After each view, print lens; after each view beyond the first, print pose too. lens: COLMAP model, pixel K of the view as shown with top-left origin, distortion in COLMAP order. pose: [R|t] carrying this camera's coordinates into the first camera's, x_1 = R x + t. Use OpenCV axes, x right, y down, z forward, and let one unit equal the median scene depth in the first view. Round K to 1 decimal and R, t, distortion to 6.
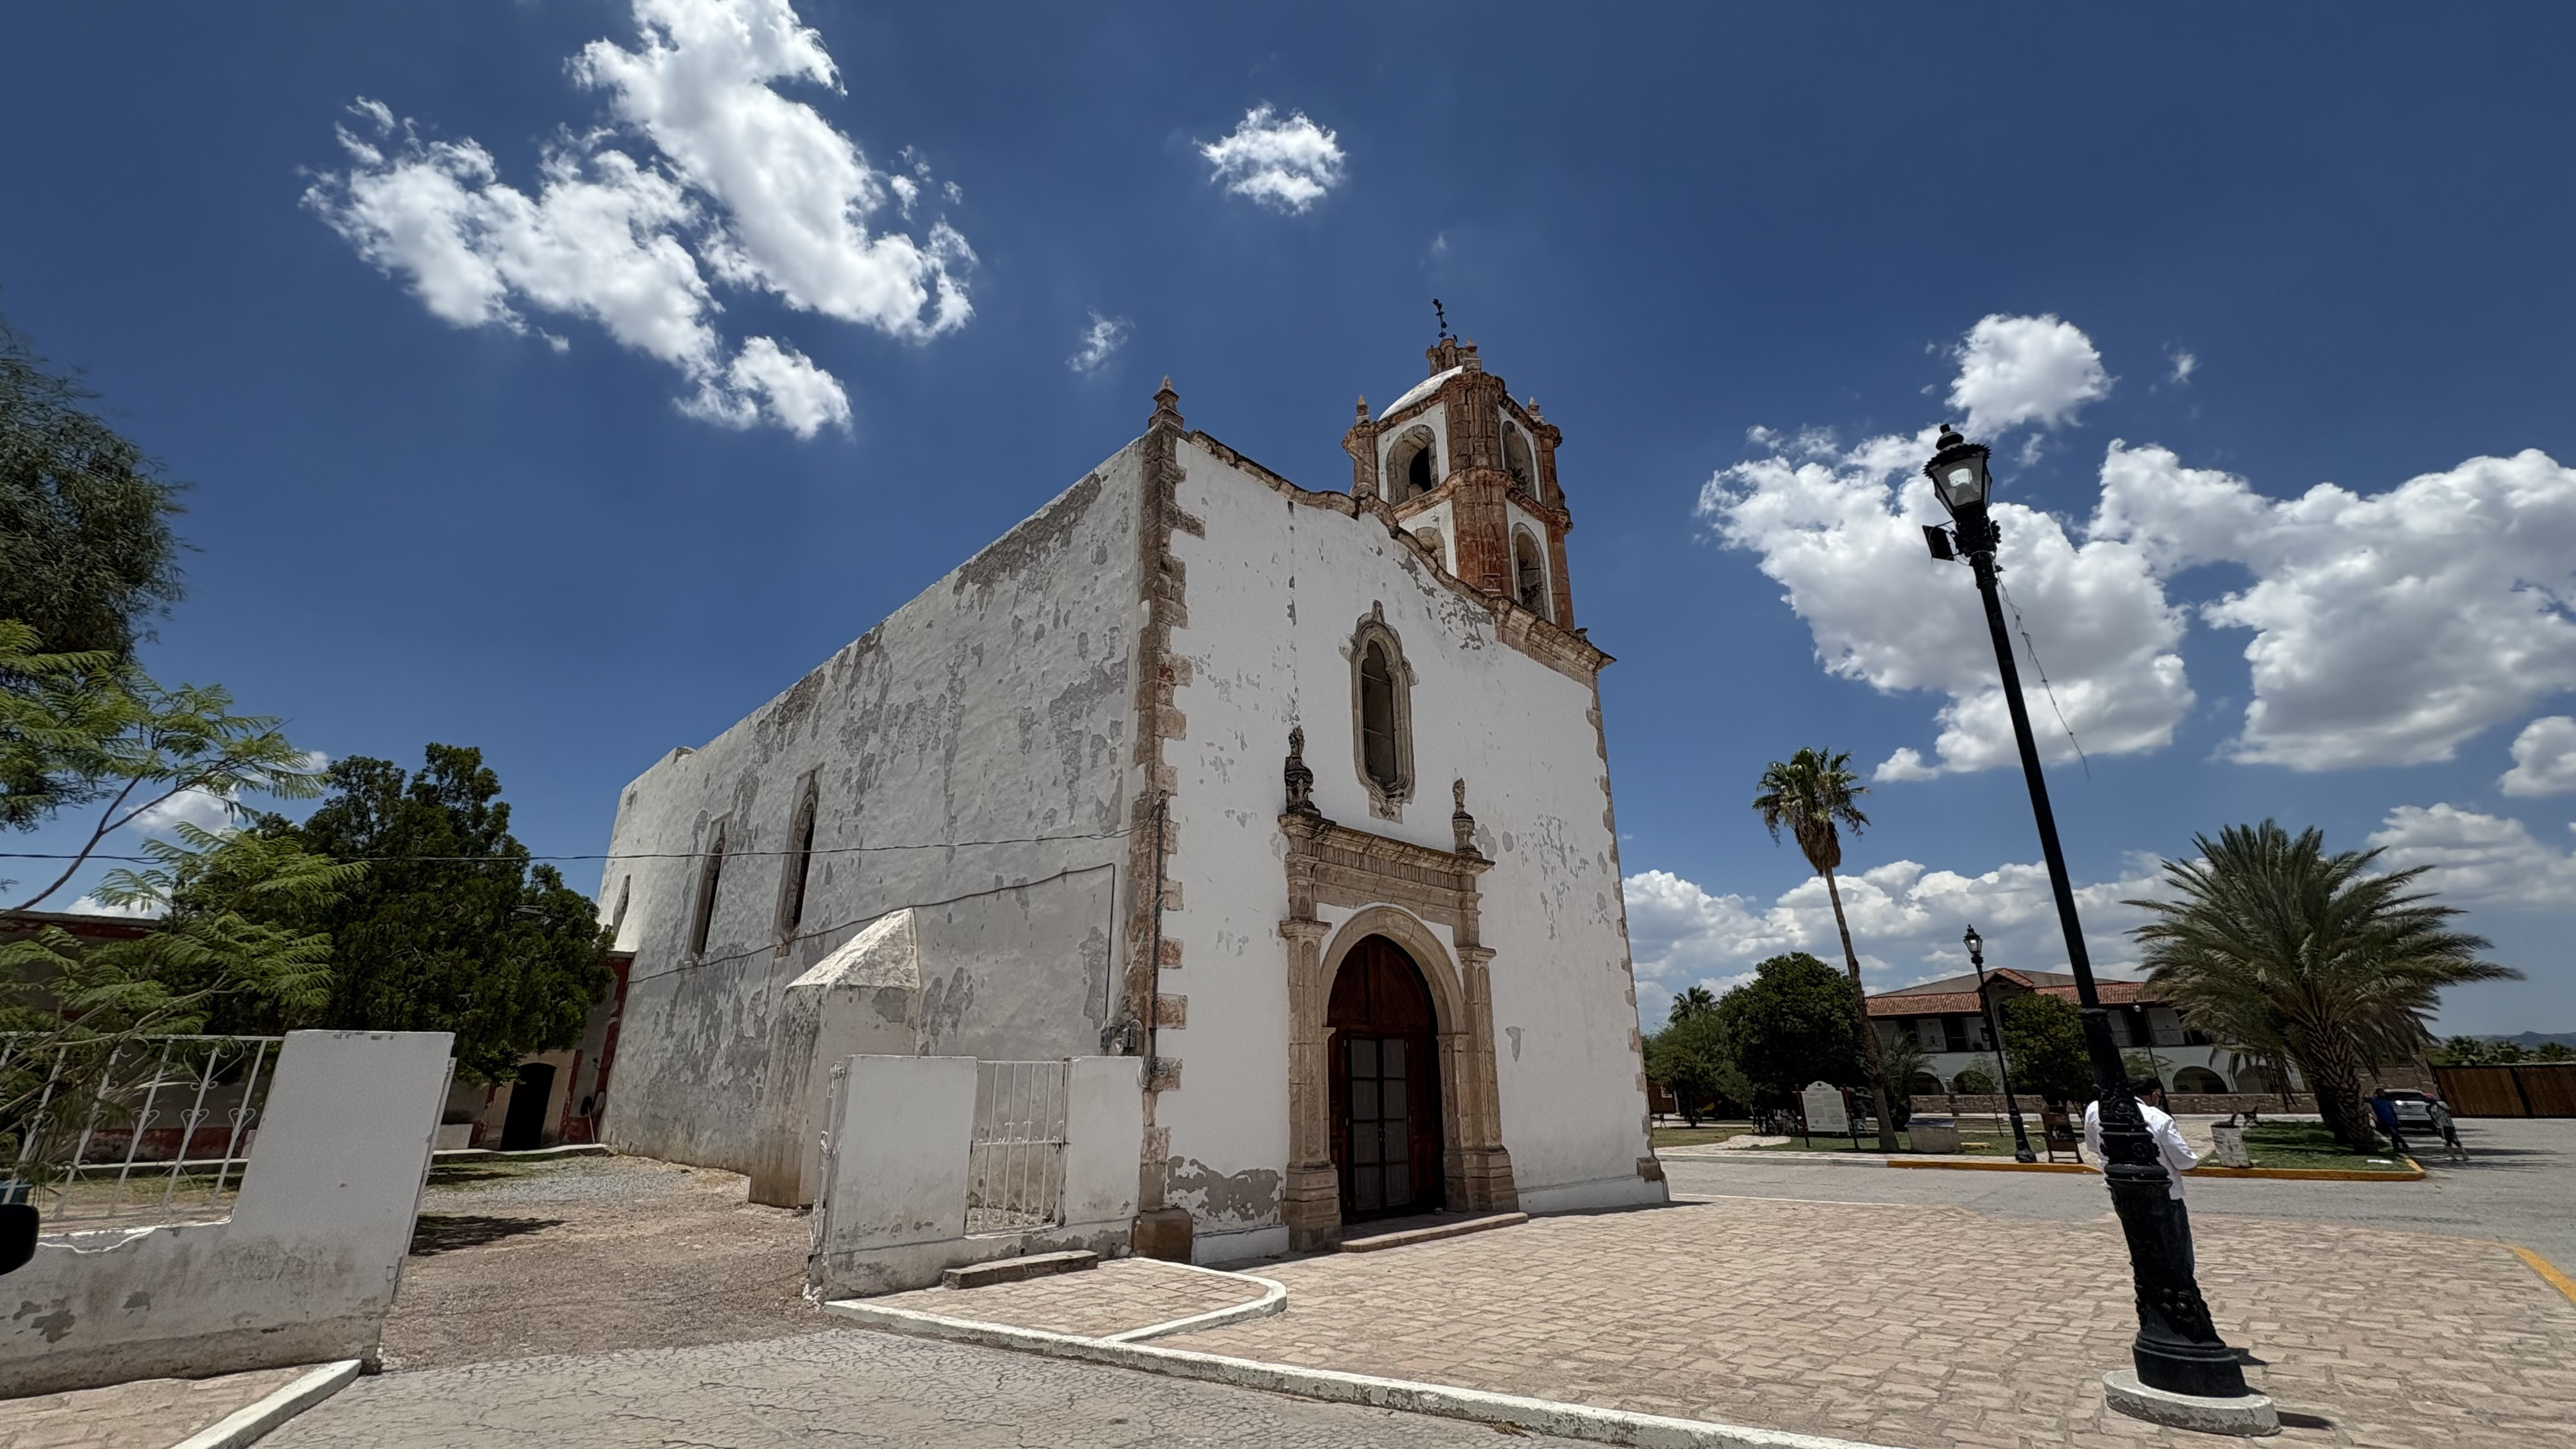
lens RADIAL K [[1043.7, 0, 1288.0], [0, 1043.7, 724.5], [0, 0, 1]] dist [-0.001860, -0.000037]
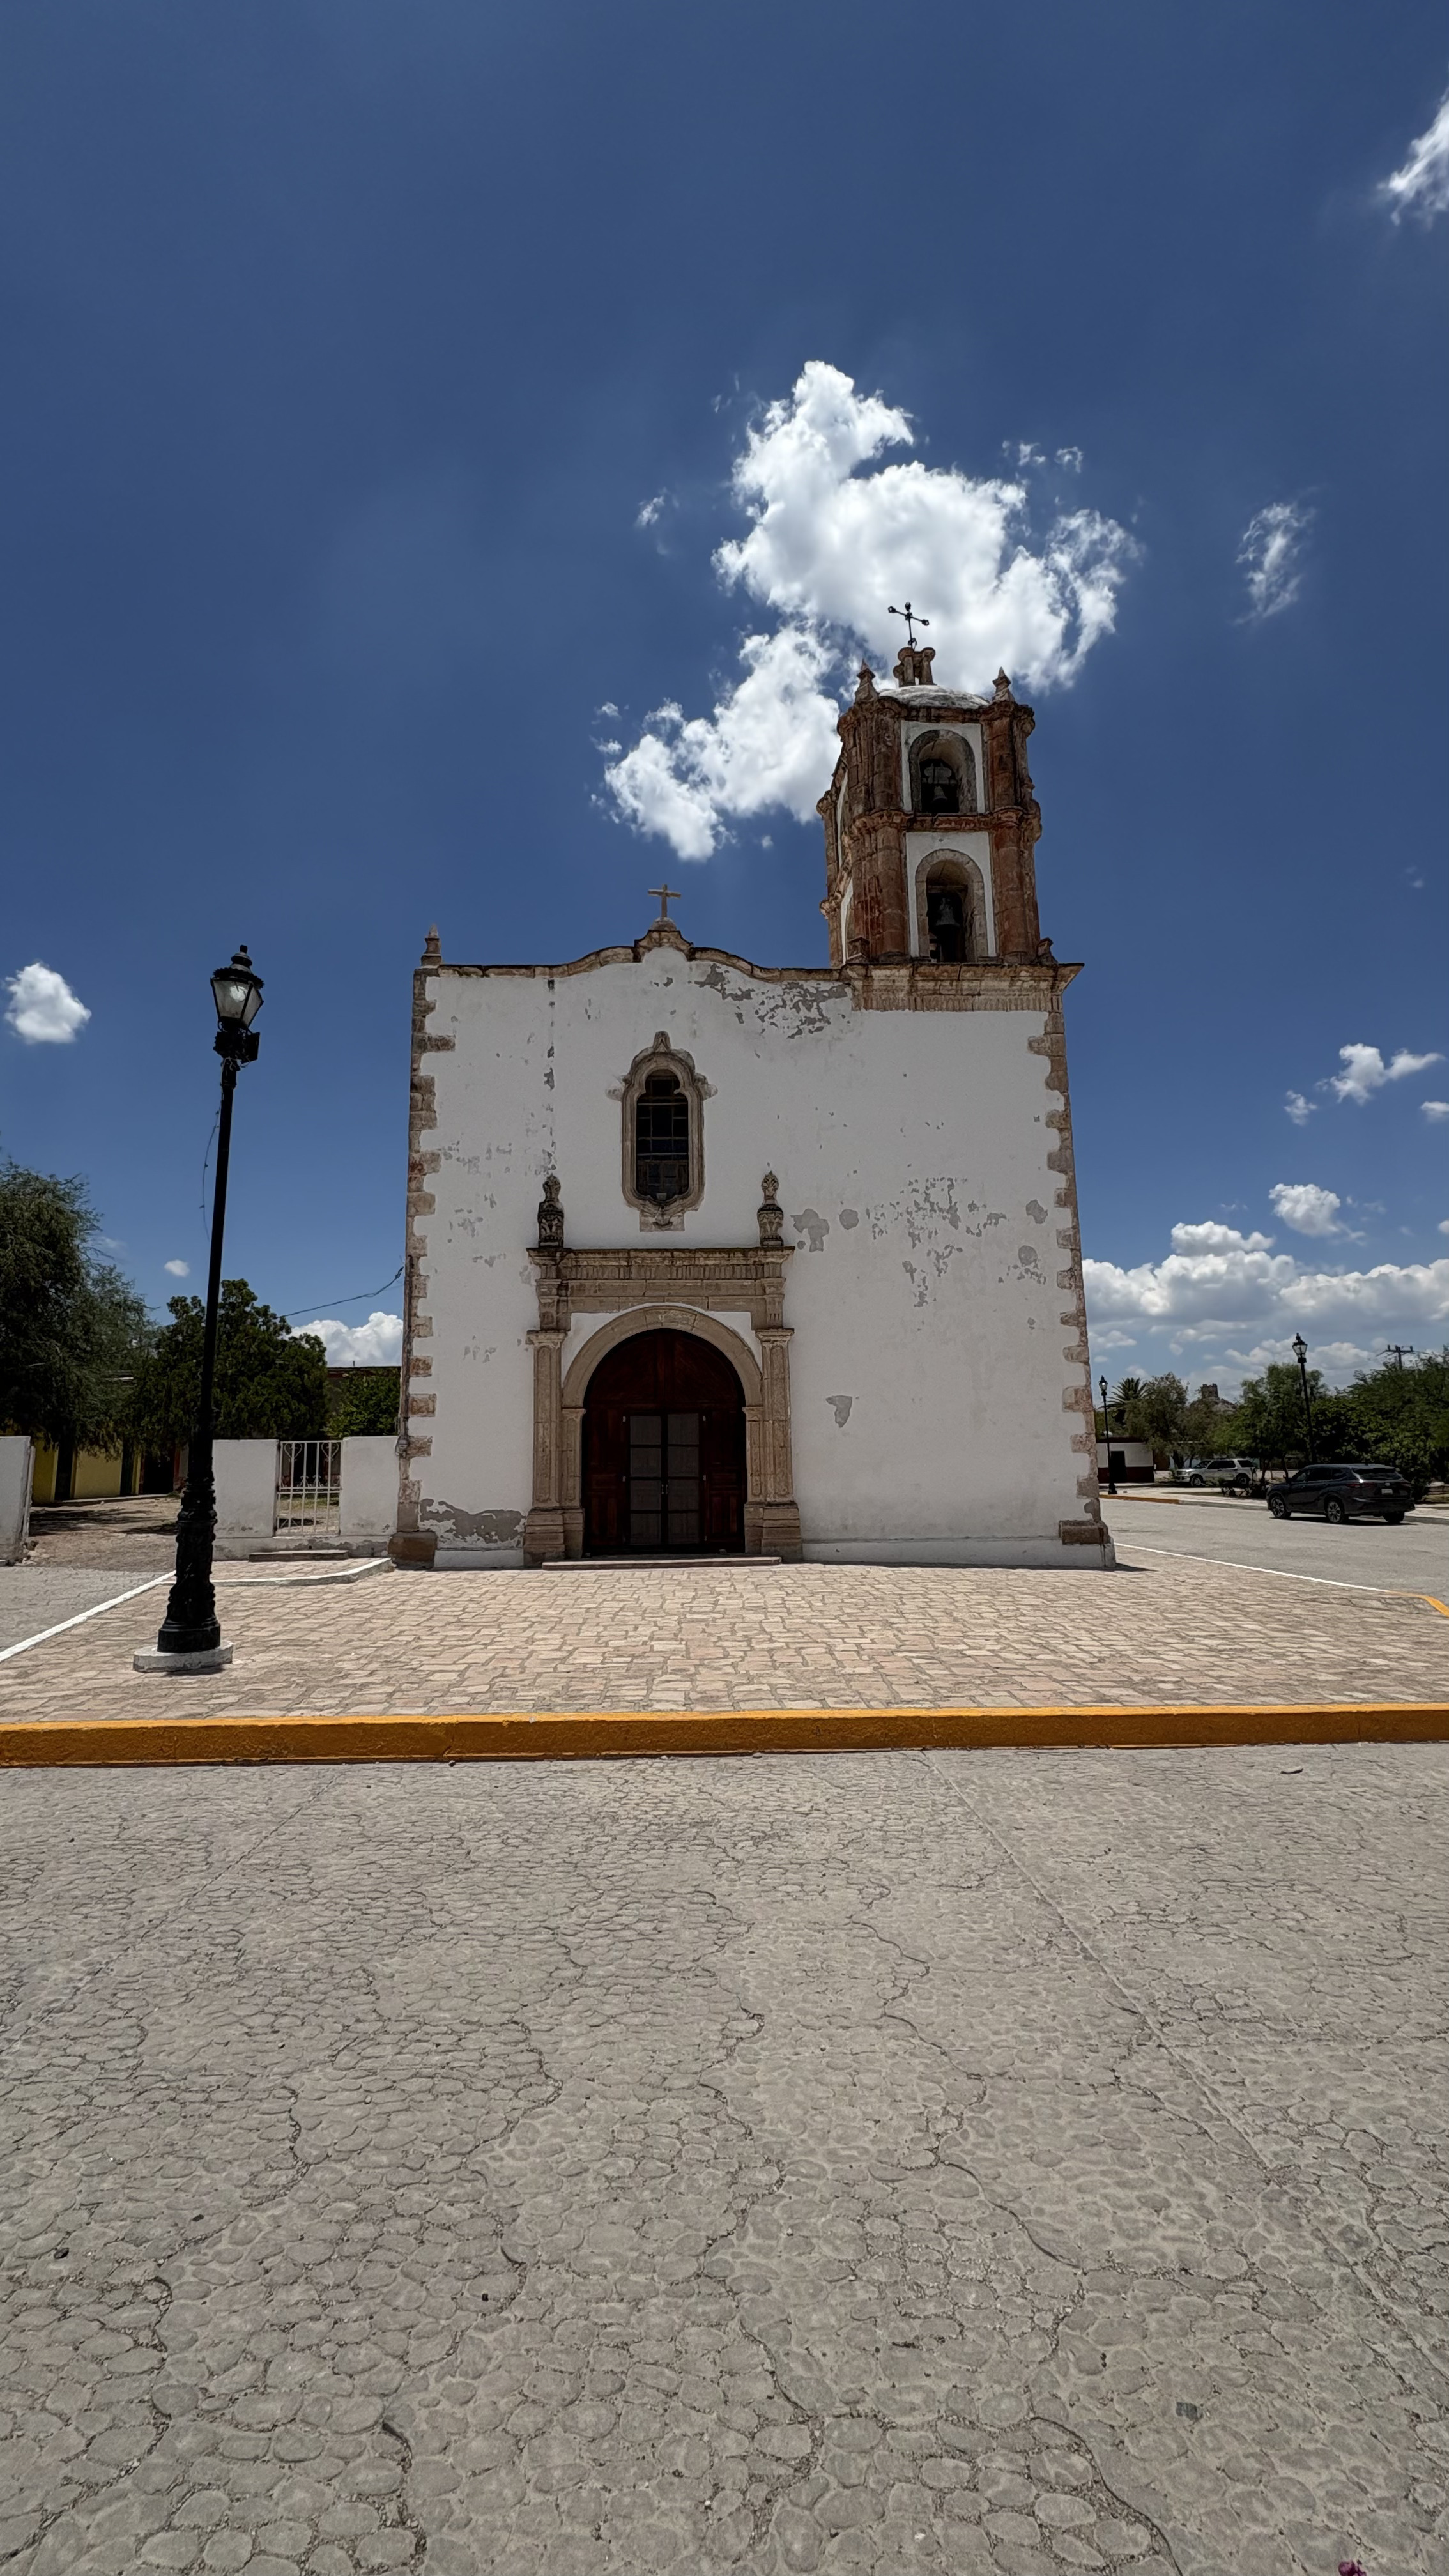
lens RADIAL K [[1043.7, 0, 724.5], [0, 1043.7, 1288.0], [0, 0, 1]] dist [-0.001860, -0.000037]
pose [[0.715370, -0.108809, -0.690222, 0.906541], [0.238627, 0.966457, 0.094966, 0.057497], [0.656737, -0.232642, 0.717339, 0.196455]]
